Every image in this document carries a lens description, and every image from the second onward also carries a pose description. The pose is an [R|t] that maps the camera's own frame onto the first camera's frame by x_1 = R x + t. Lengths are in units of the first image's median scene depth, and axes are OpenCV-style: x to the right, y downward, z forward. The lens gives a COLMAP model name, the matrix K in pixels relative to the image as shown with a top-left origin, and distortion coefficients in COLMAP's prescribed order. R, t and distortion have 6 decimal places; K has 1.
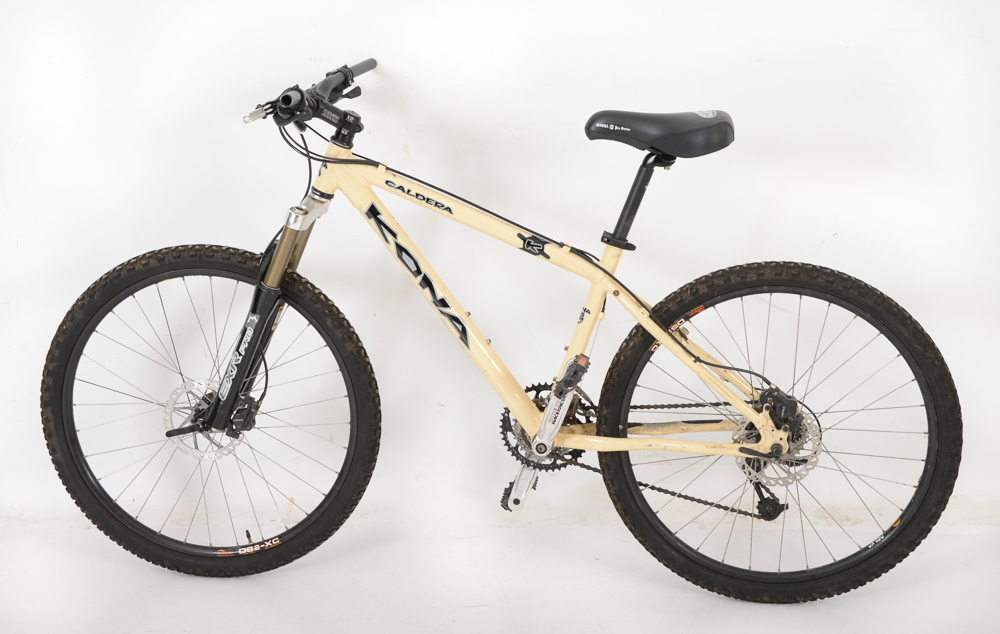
lens RADIAL K [[1684.8, 0, 500.0], [0, 1684.8, 317.0], [0, 0, 1]] dist [0.248013, 0.008691]
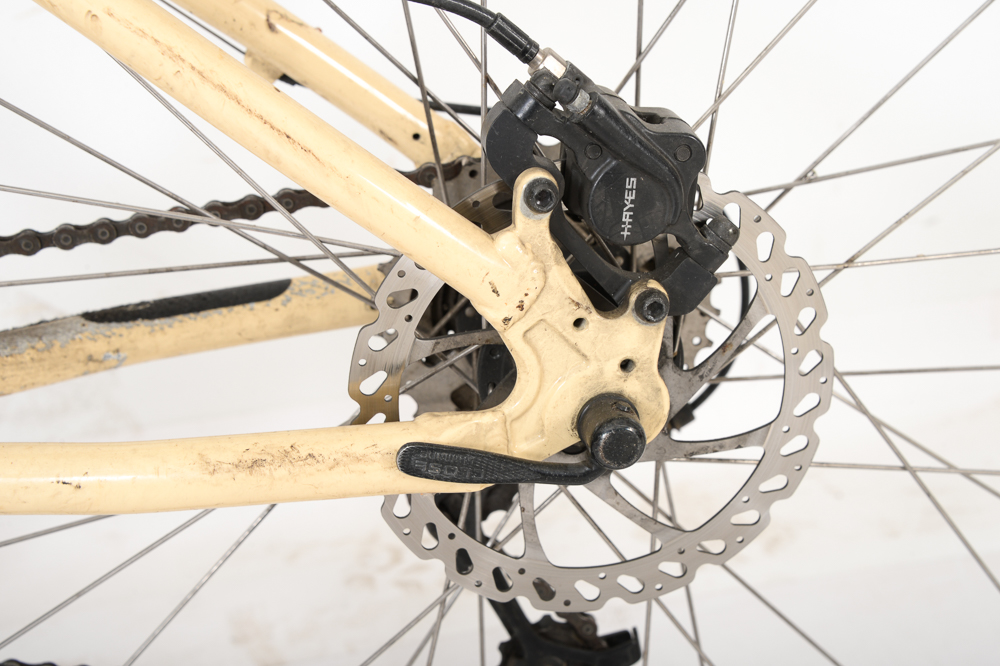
lens RADIAL K [[2020.4, 0, 500.0], [0, 2020.4, 333.0], [0, 0, 1]] dist [0.256669, -0.007239]
pose [[0.969364, -0.130165, 0.208302, 0.109152], [0.105162, 0.986319, 0.126948, 0.040642], [-0.221977, -0.101153, 0.969791, 0.794105]]
